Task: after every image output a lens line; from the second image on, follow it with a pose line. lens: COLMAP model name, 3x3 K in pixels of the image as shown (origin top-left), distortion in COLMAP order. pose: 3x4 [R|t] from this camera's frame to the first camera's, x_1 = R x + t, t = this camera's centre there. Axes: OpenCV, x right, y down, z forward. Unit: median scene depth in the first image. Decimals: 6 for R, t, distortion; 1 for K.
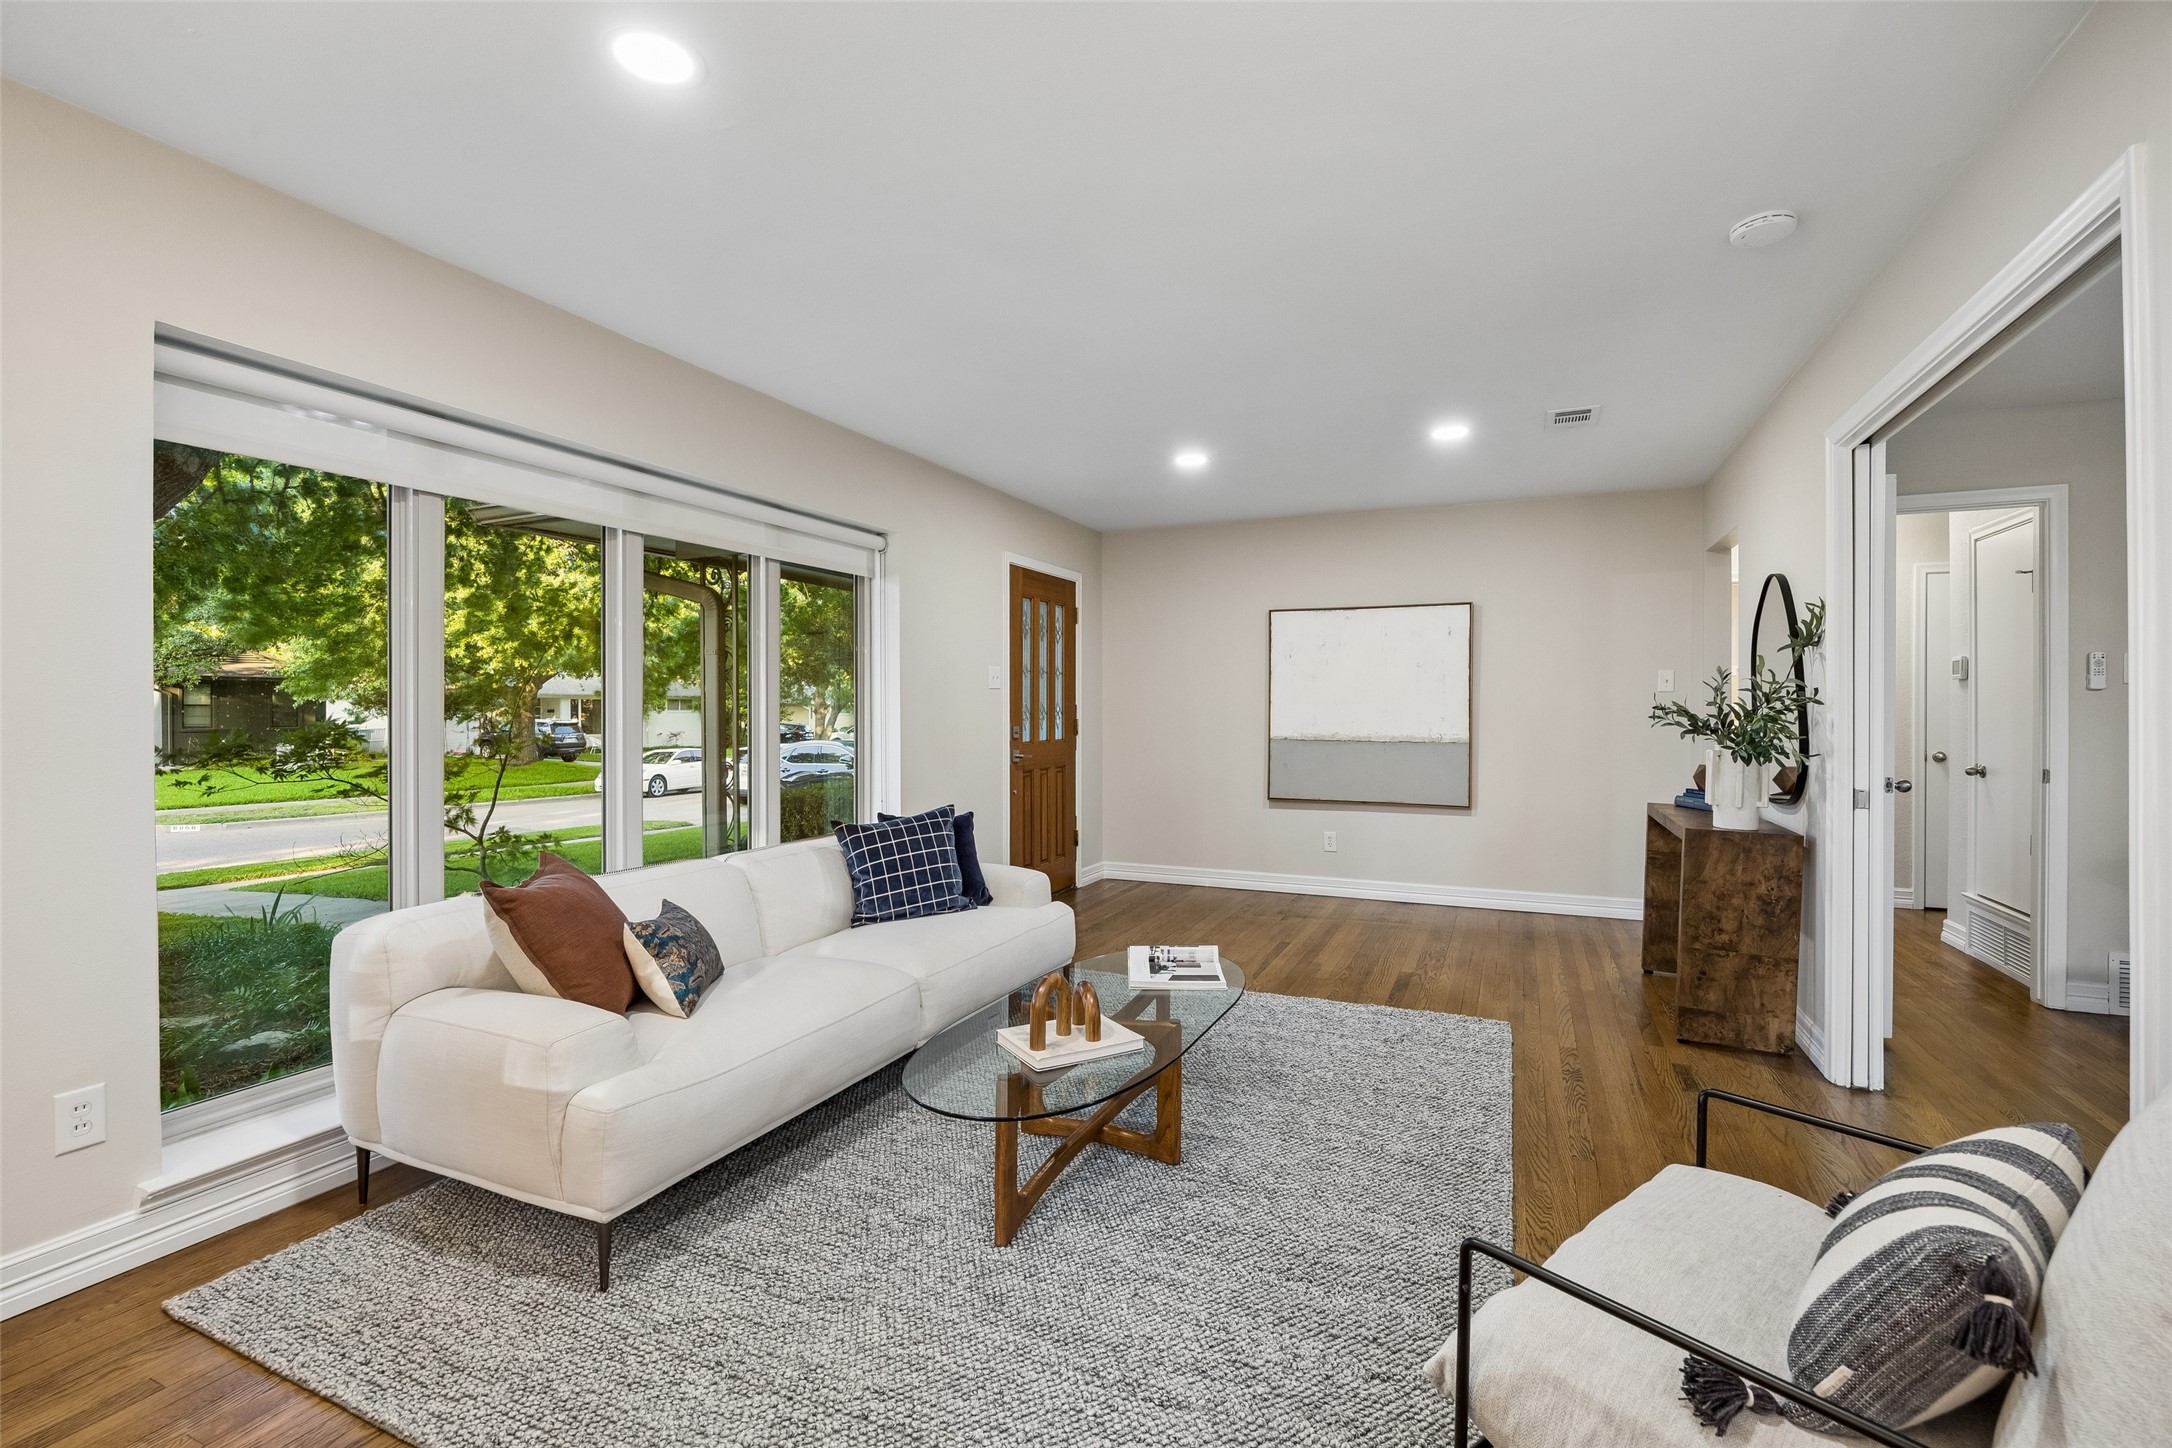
lens RADIAL K [[965.2, 0, 1082.9], [0, 965.2, 718.3], [0, 0, 1]] dist [-0.010541, 0.000031]
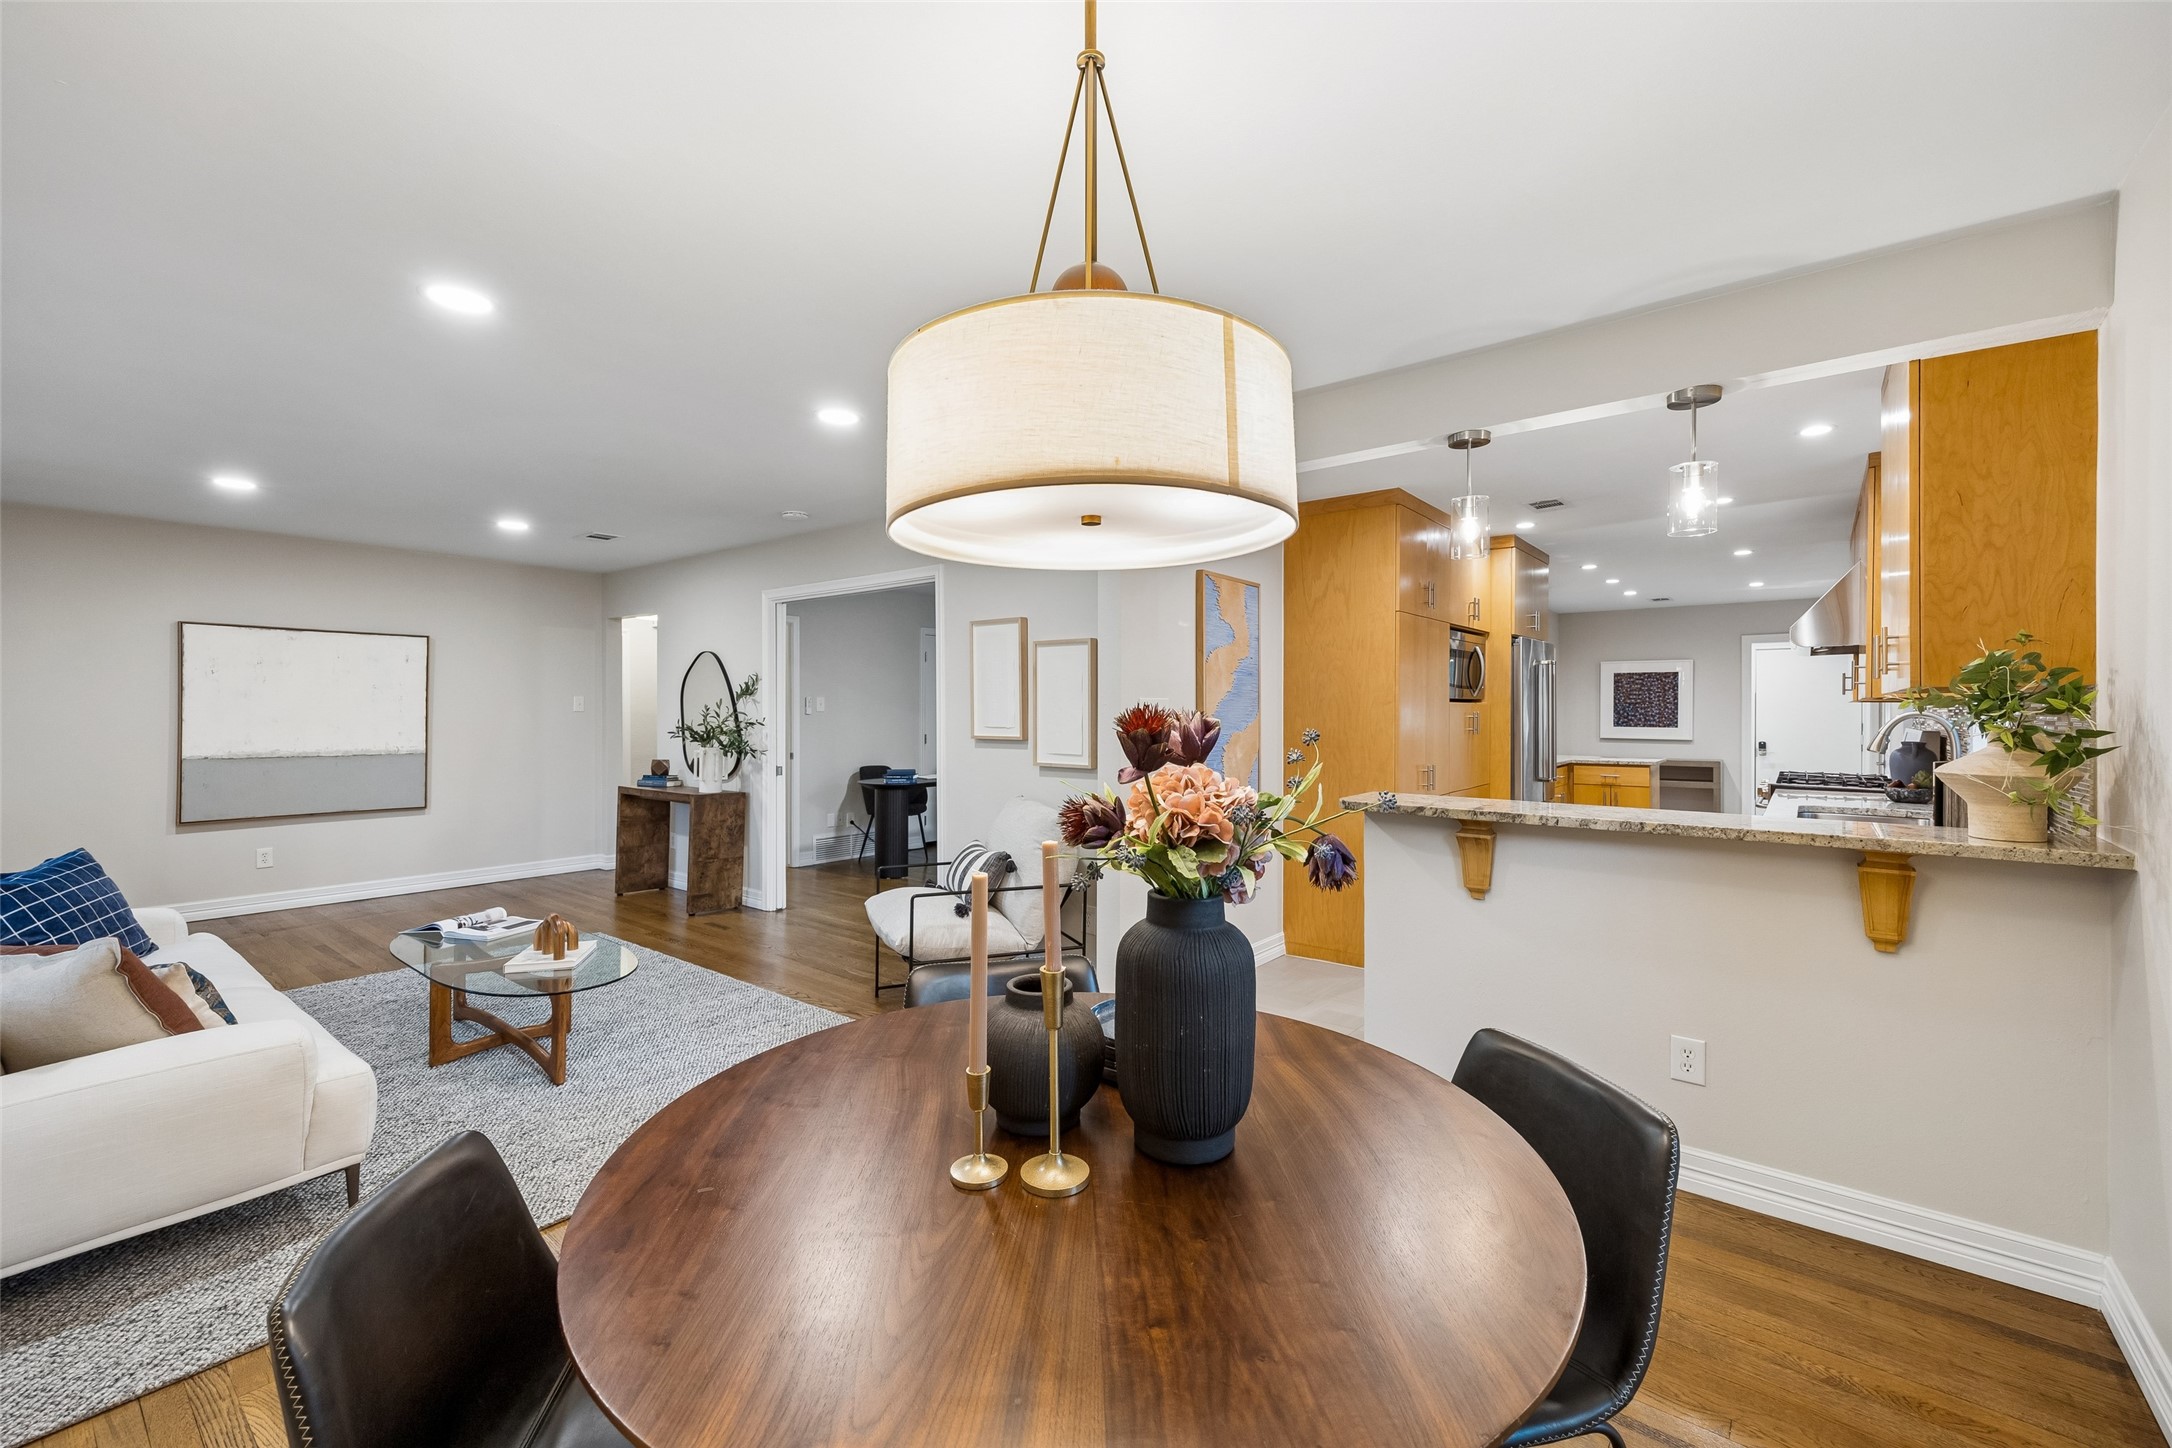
lens RADIAL K [[864.5, 0, 1090.8], [0, 864.5, 716.9], [0, 0, 1]] dist [0.000760, -0.000867]
pose [[0.250907, -0.004547, 0.968000, -0.747050], [0.006363, 0.999975, 0.003048, -0.031193], [-0.967990, 0.005395, 0.250930, -0.120039]]
